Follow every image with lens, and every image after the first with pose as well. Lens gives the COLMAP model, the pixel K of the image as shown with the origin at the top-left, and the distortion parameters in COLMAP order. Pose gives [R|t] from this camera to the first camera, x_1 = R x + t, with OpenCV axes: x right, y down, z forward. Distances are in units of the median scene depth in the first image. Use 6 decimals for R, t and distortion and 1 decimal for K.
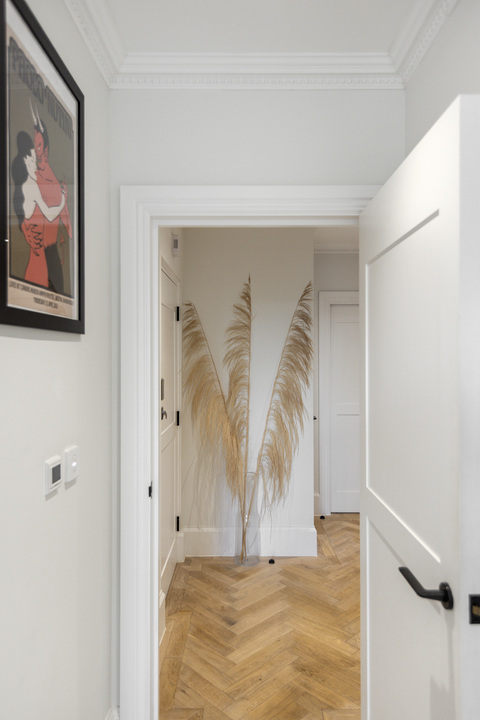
lens RADIAL K [[497.9, 0, 240.0], [0, 497.9, 360.0], [0, 0, 1]] dist [-0.001024, -0.000093]
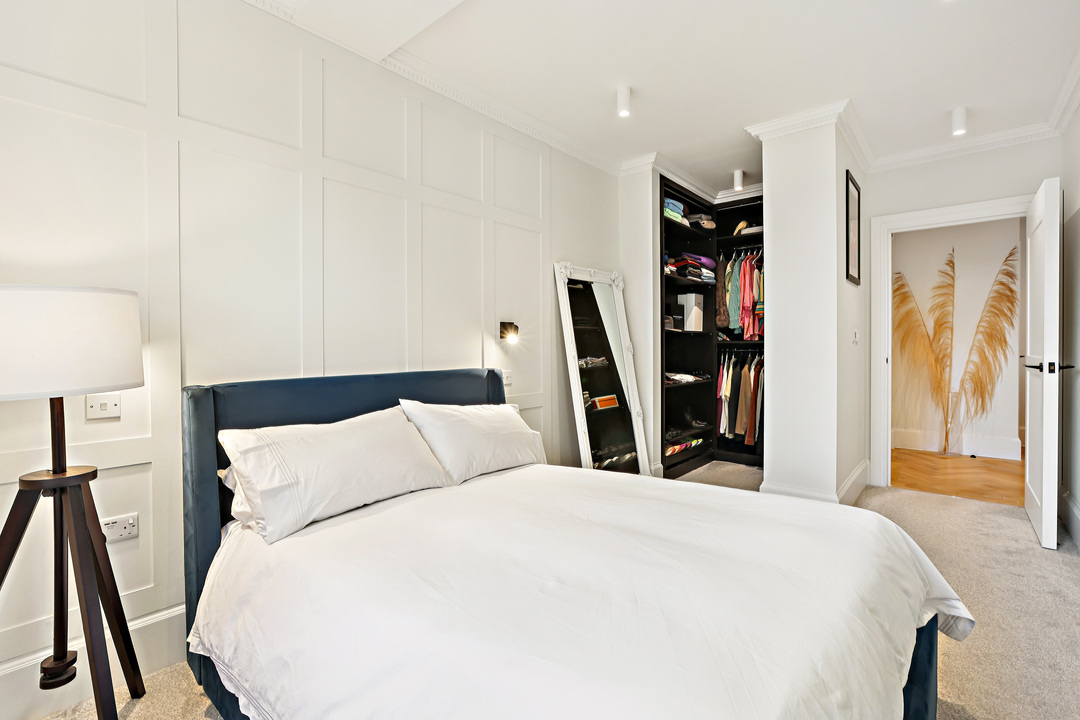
lens RADIAL K [[488.8, 0, 540.5], [0, 488.8, 355.0], [0, 0, 1]] dist [-0.002307, -0.000564]
pose [[0.768184, 0.005566, -0.640205, 0.006975], [0.003378, 0.999913, 0.012747, 0.102725], [0.640220, -0.011955, 0.768098, -0.742470]]
